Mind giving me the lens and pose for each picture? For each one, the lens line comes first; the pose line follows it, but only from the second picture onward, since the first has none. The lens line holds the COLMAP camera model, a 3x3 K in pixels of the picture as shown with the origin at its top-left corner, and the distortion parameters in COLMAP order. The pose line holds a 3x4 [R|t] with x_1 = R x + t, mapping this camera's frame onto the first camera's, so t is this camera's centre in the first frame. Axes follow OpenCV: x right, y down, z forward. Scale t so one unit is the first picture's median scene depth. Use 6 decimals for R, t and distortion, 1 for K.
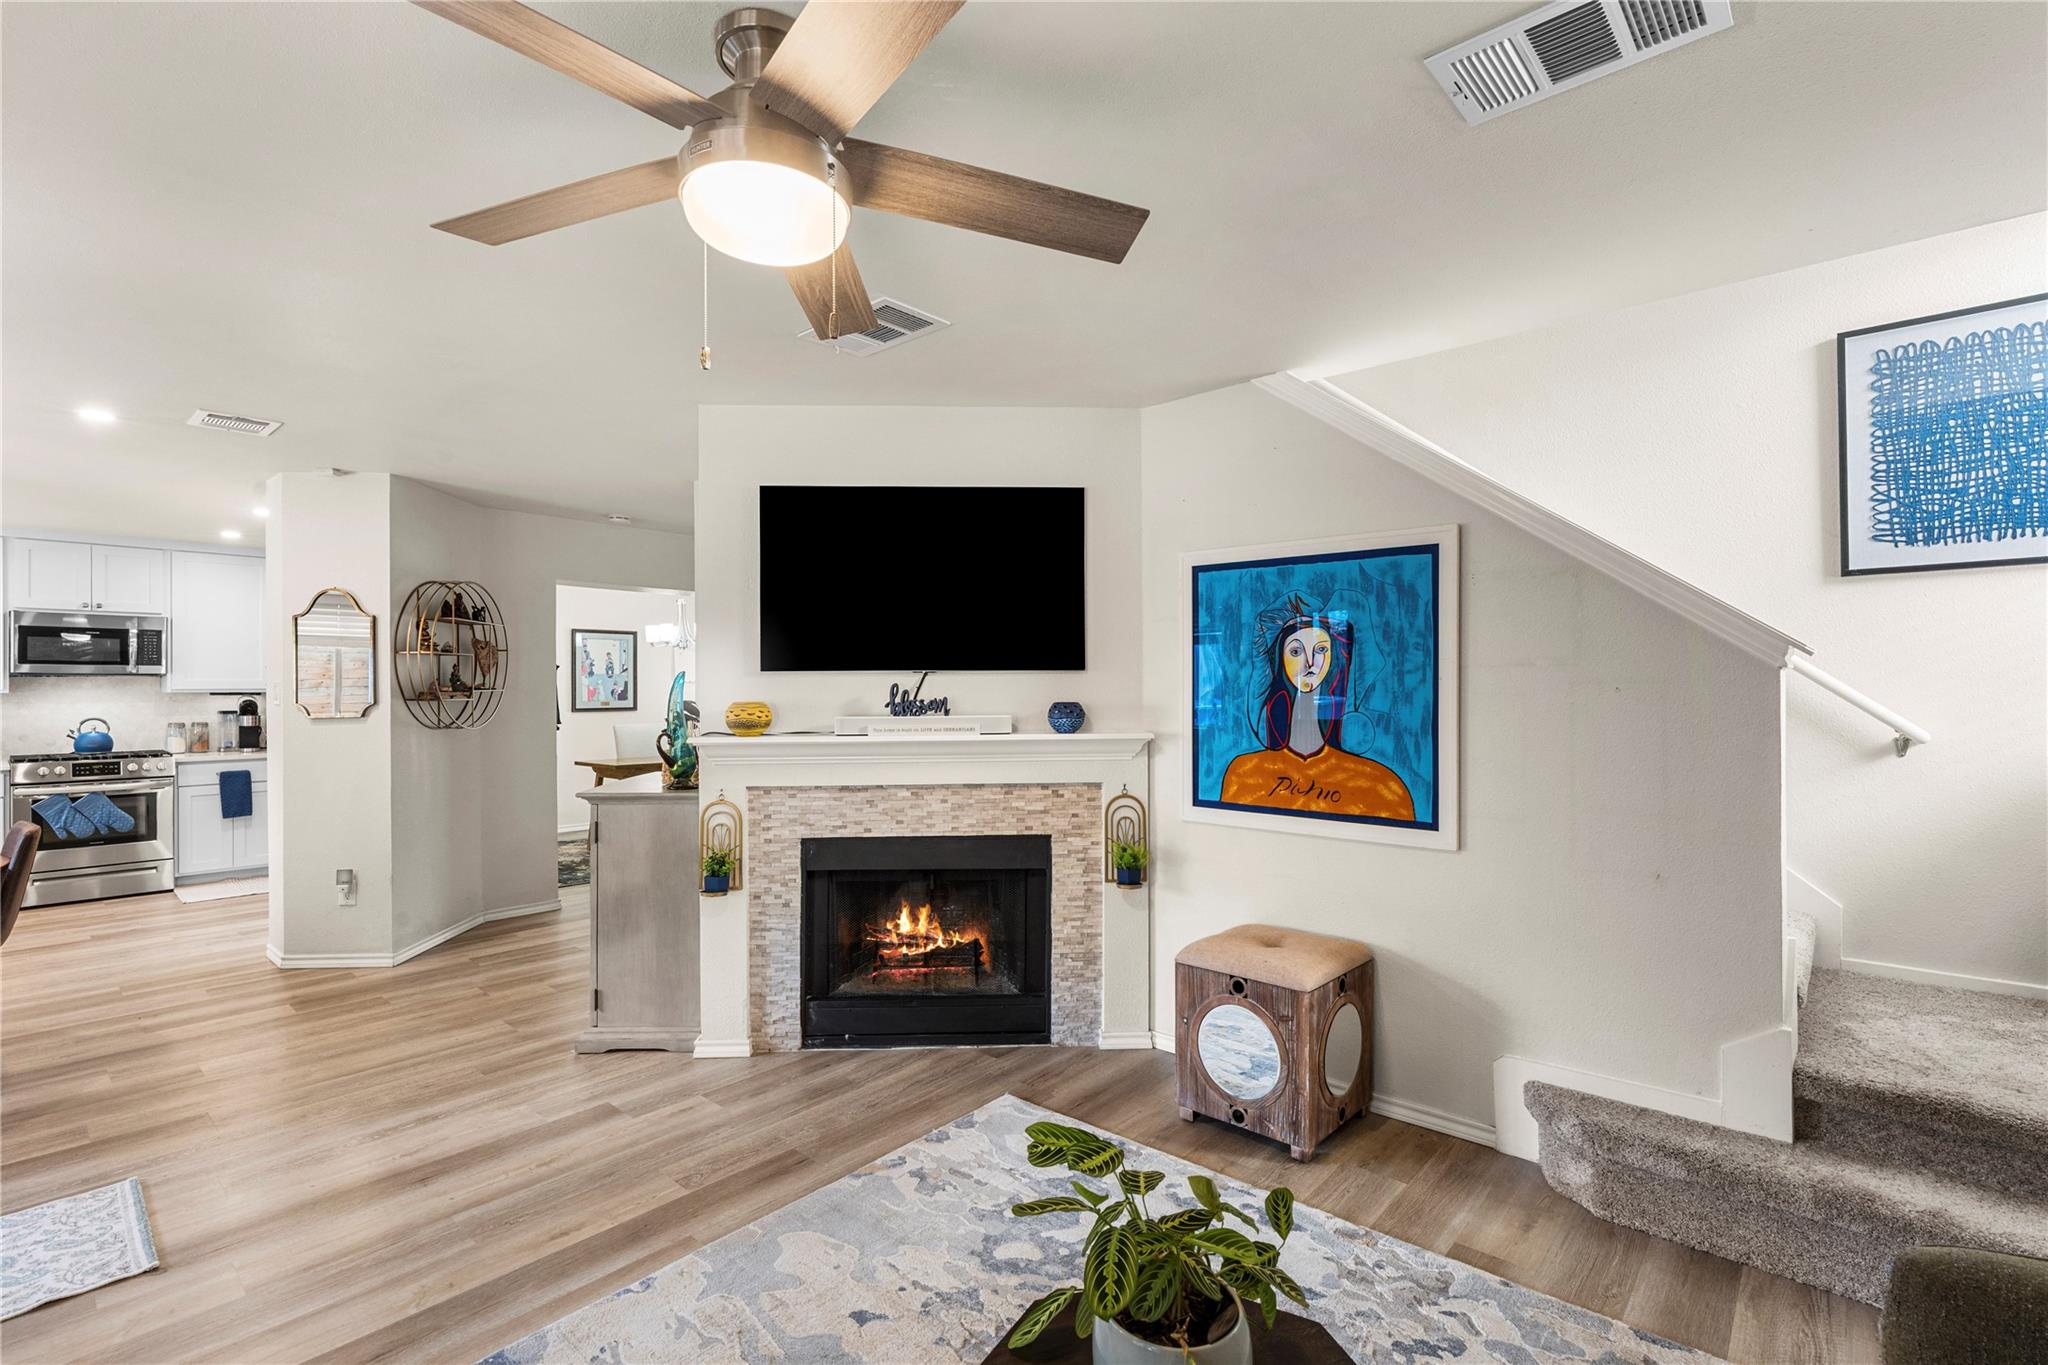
lens RADIAL K [[940.8, 0, 1018.6], [0, 940.8, 684.0], [0, 0, 1]] dist [-0.001880, 0.000579]
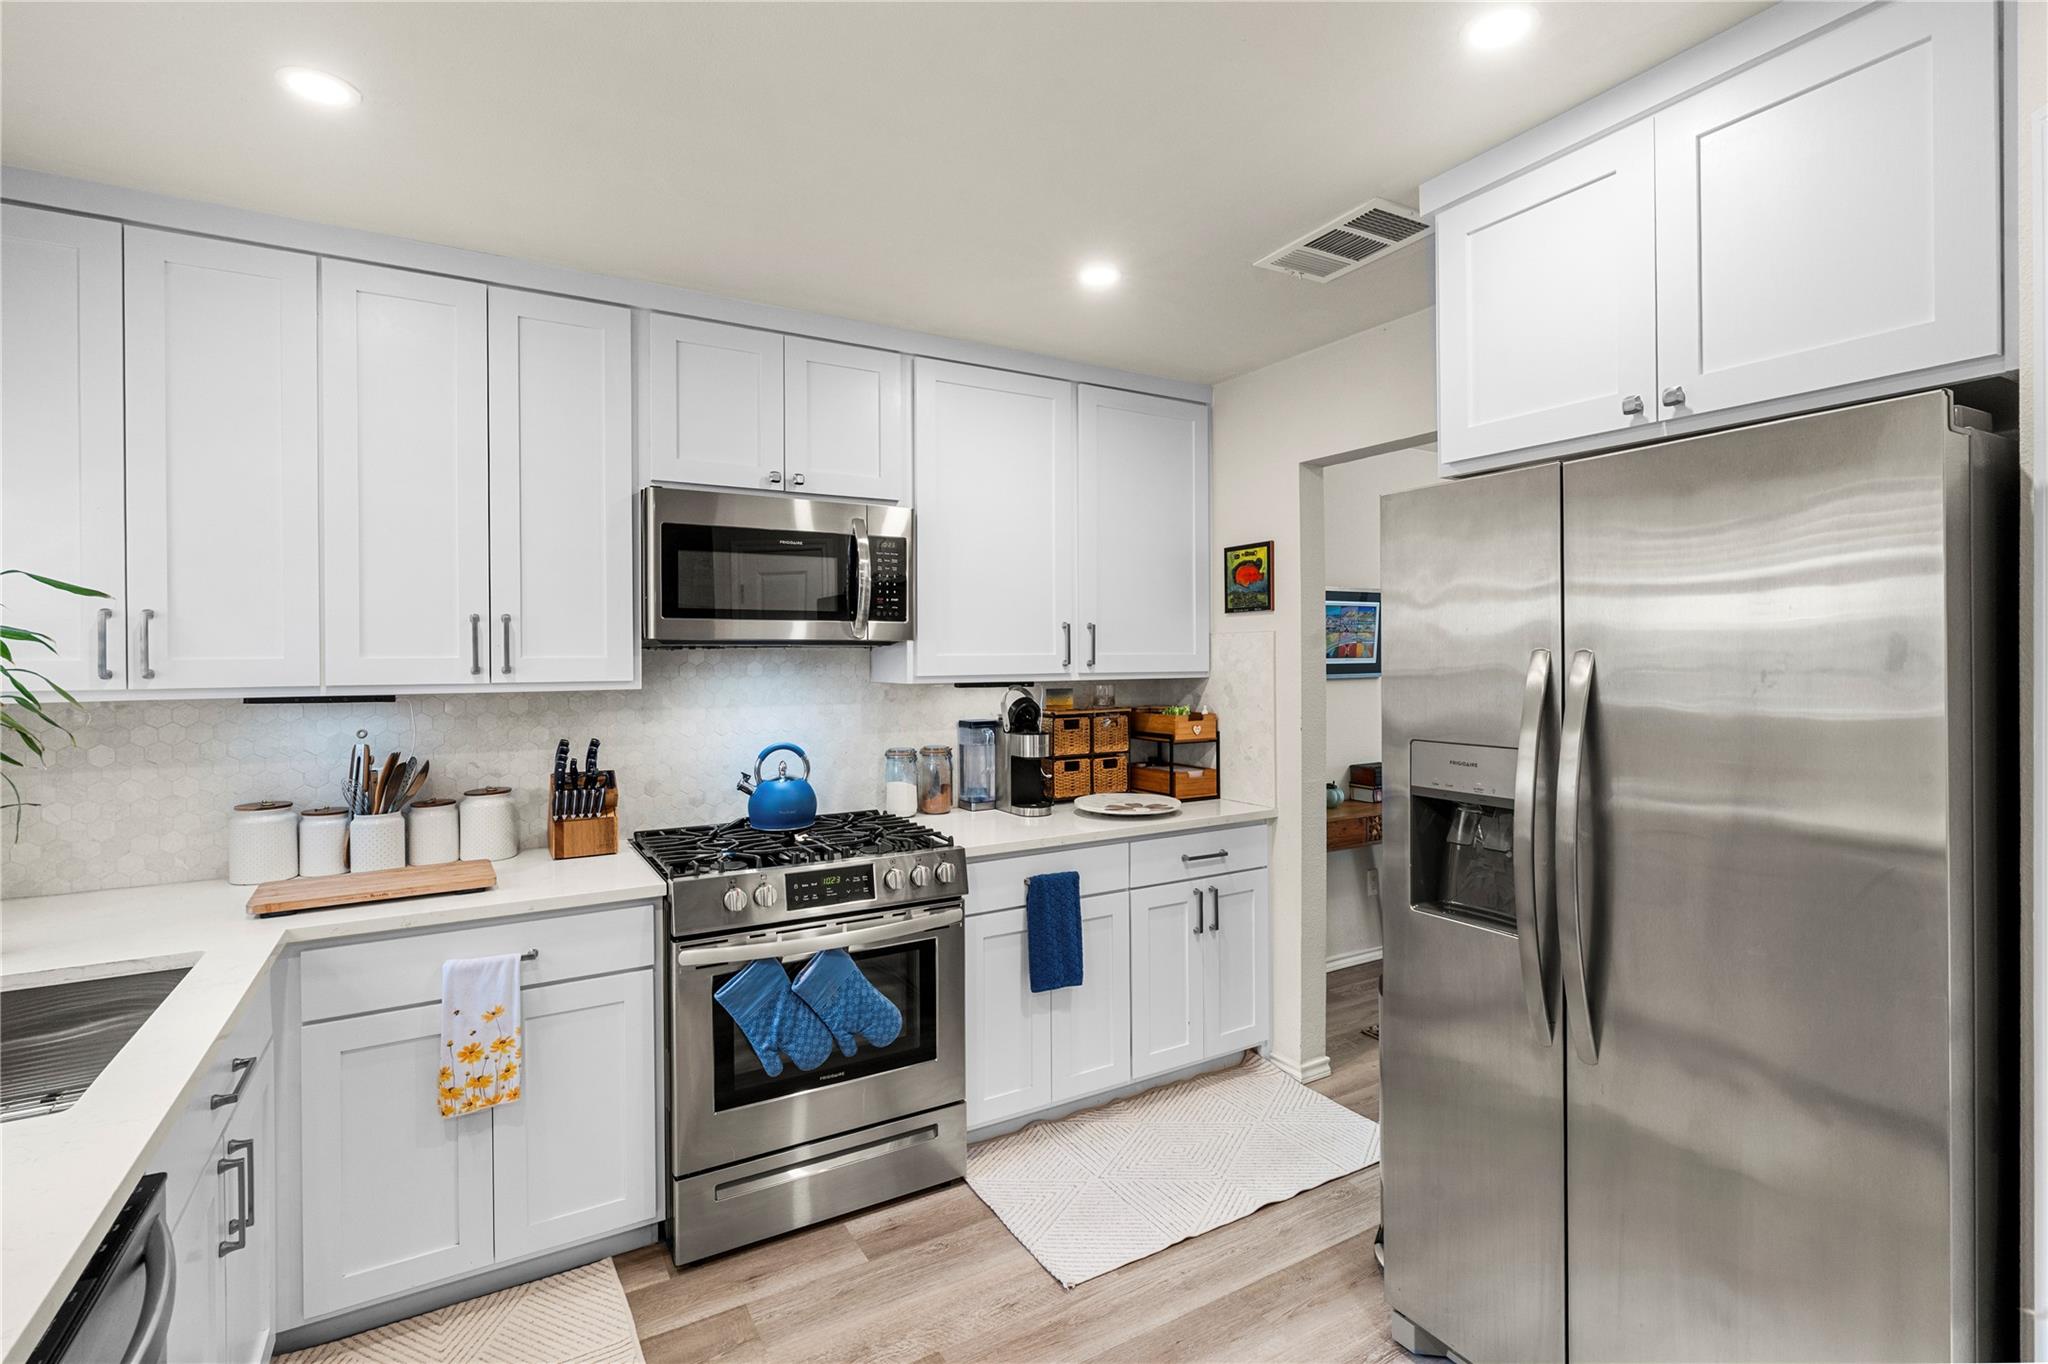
lens RADIAL K [[968.4, 0, 1050.3], [0, 968.4, 662.3], [0, 0, 1]] dist [-0.003292, -0.000028]
pose [[0.958813, 0.001043, -0.284035, -1.345880], [0.002309, 0.999932, 0.011467, -0.011453], [0.284027, -0.011651, 0.958745, 1.108062]]
